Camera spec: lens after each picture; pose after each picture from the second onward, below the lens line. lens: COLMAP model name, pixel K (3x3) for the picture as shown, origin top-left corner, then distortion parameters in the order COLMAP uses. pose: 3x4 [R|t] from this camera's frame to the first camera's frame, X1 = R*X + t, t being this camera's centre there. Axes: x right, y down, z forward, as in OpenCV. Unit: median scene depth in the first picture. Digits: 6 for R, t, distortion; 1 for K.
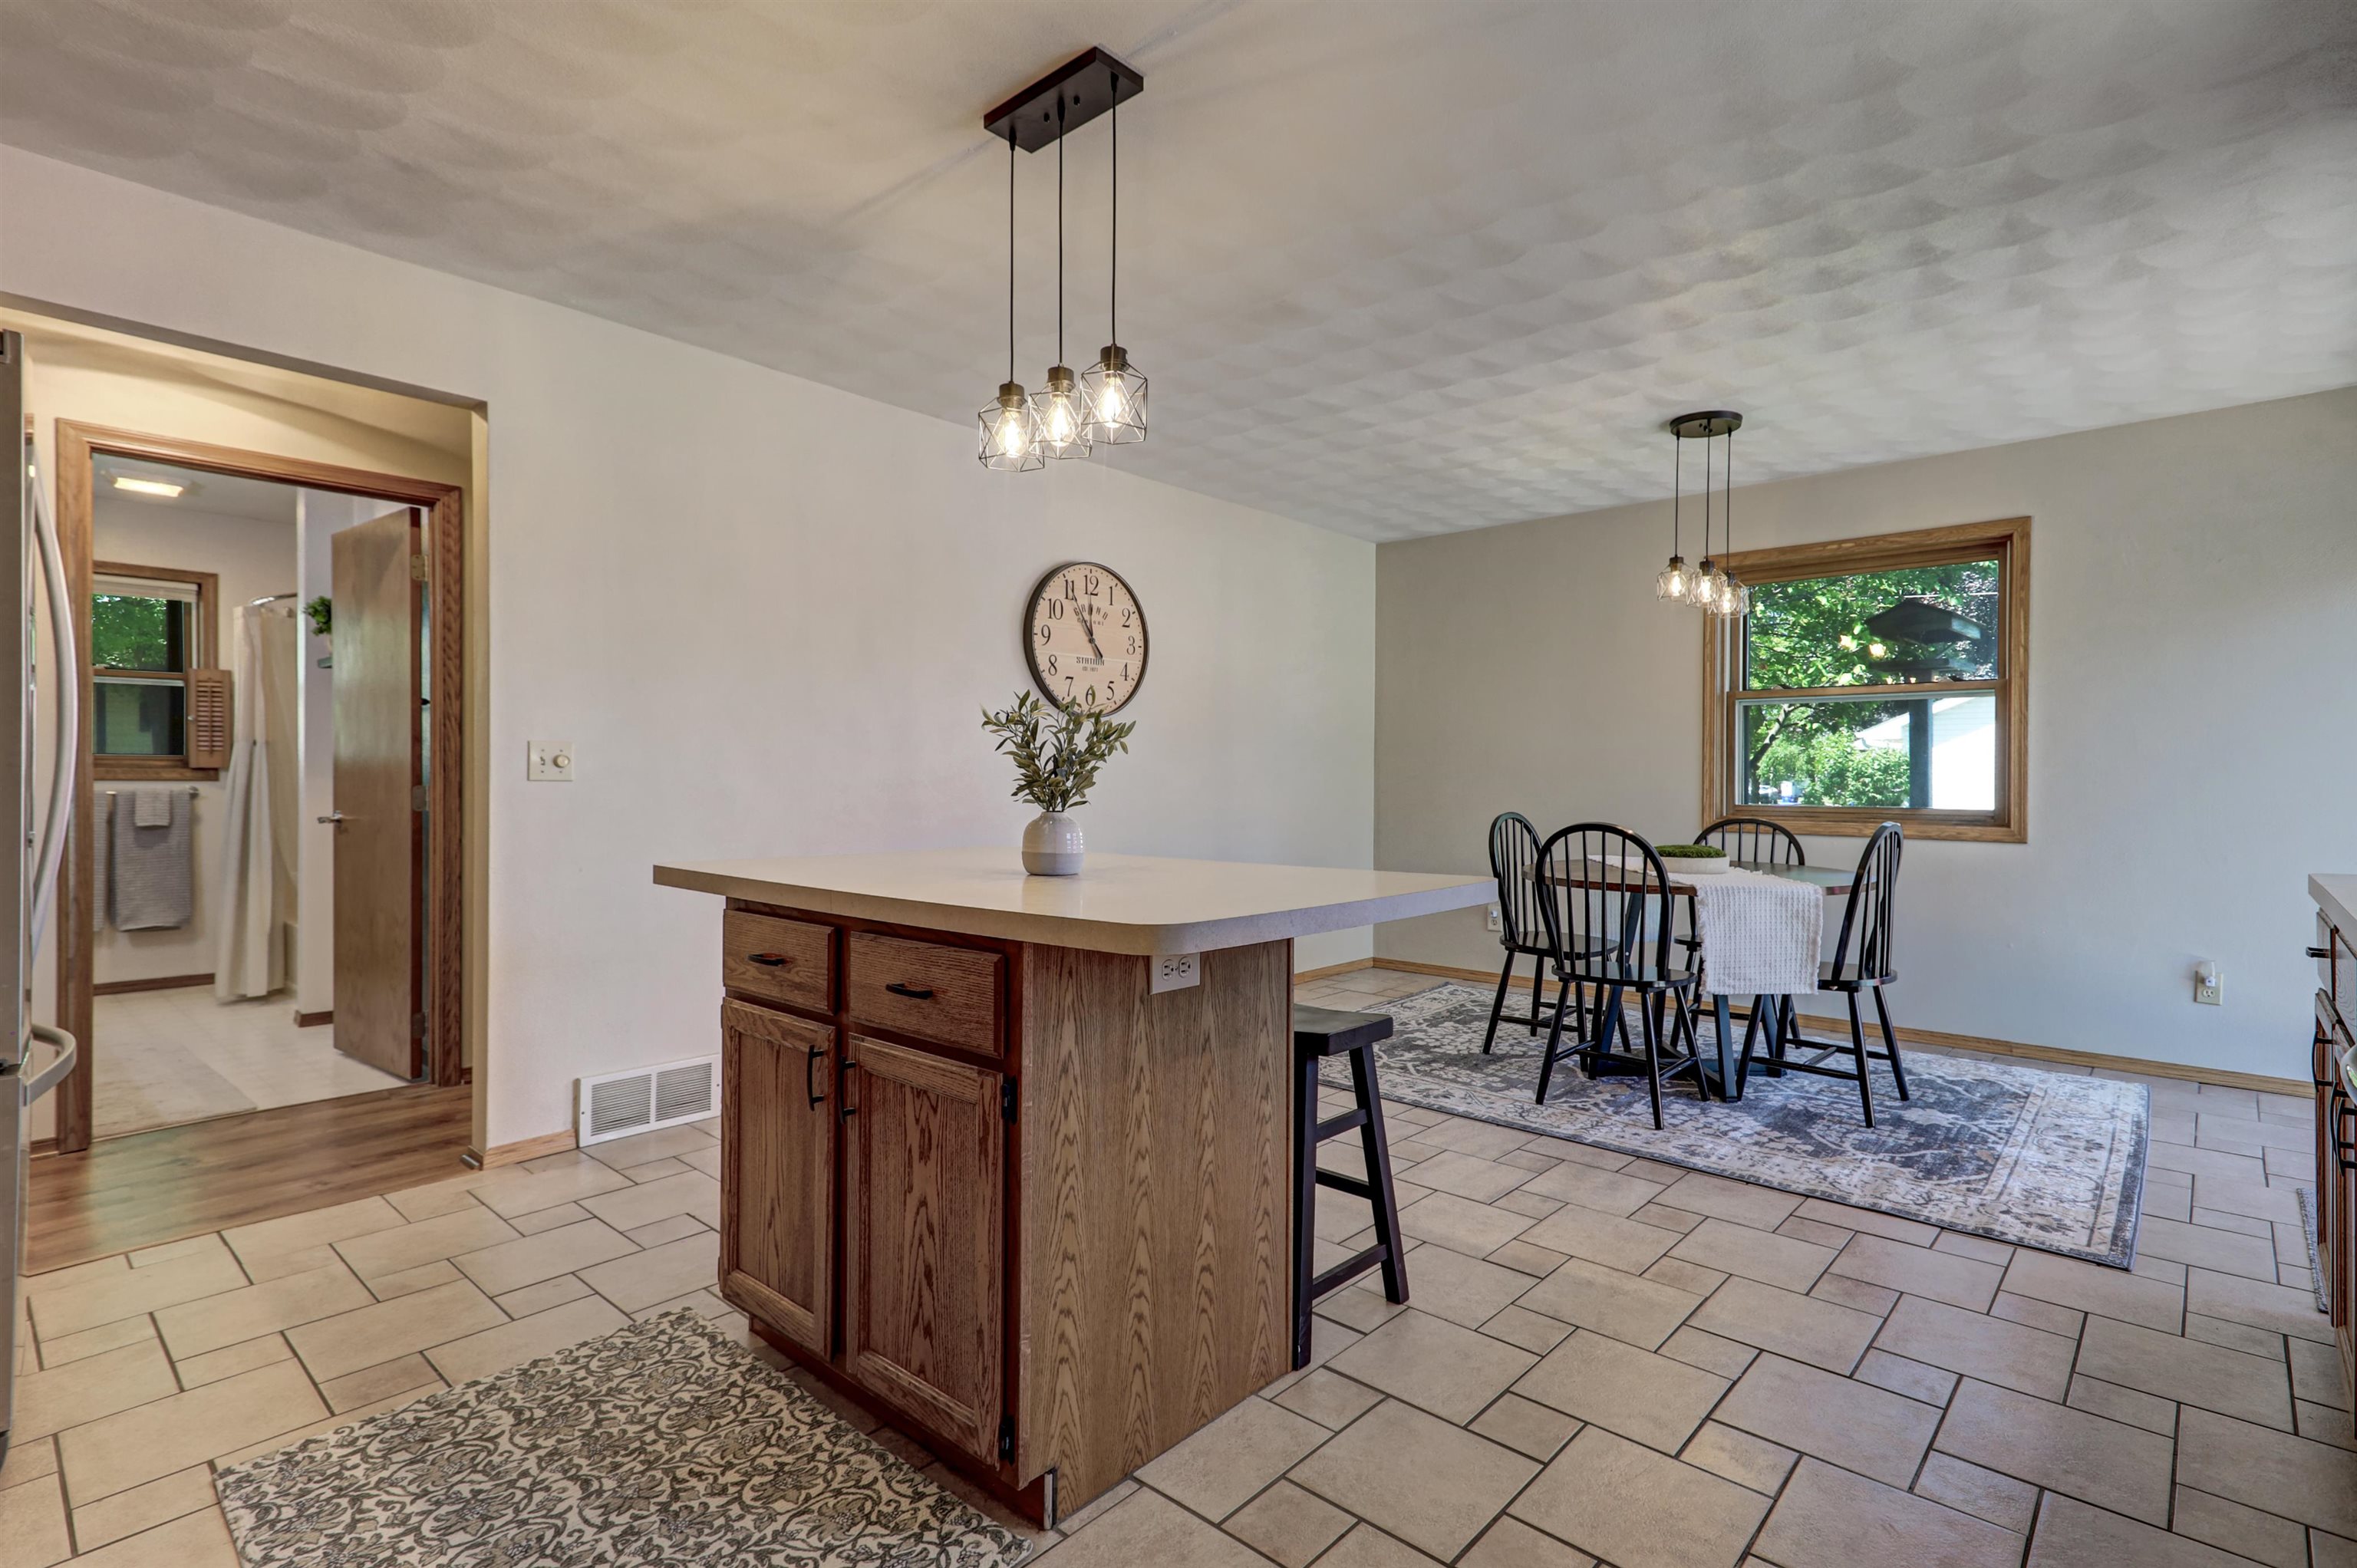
lens RADIAL K [[1093.8, 0, 1190.2], [0, 1093.8, 782.0], [0, 0, 1]] dist [0.000207, 0.000621]
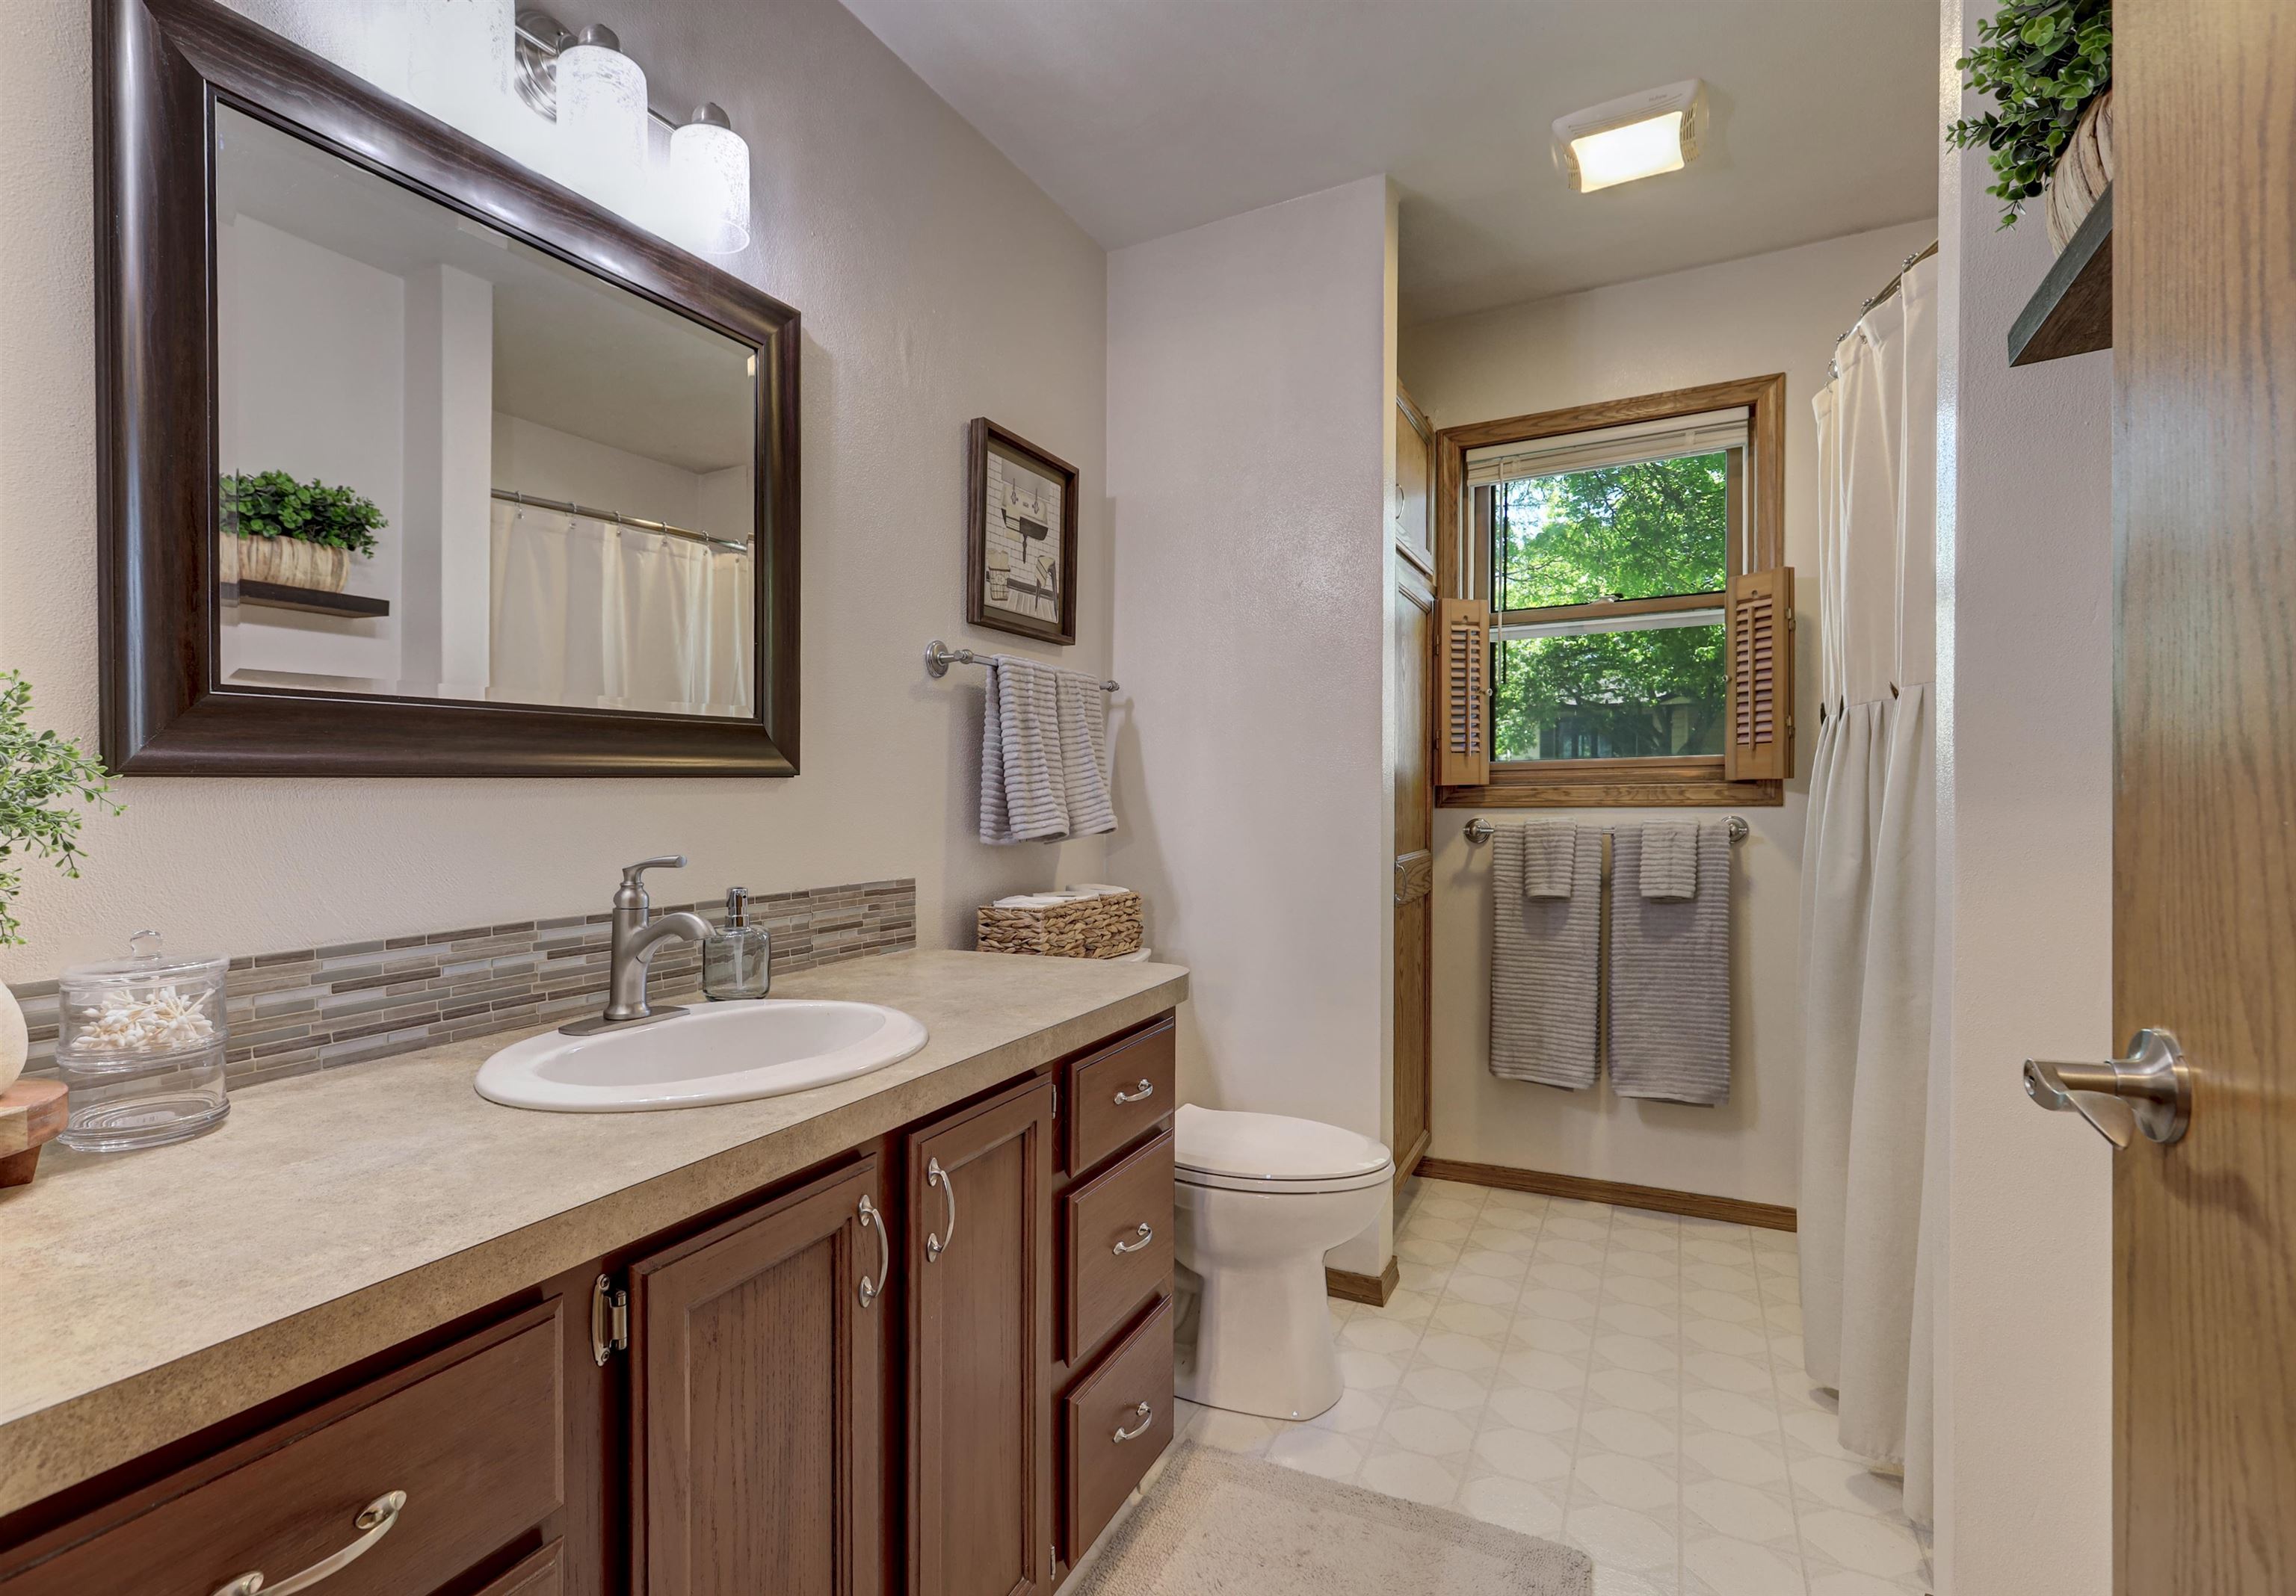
lens RADIAL K [[1108.1, 0, 1149.2], [0, 1108.1, 806.7], [0, 0, 1]] dist [0.004048, 0.000365]
pose [[0.251758, 0.001137, -0.967790, -0.513880], [0.009158, 0.999952, 0.003557, -0.004858], [0.967747, -0.009759, 0.251735, 0.639545]]
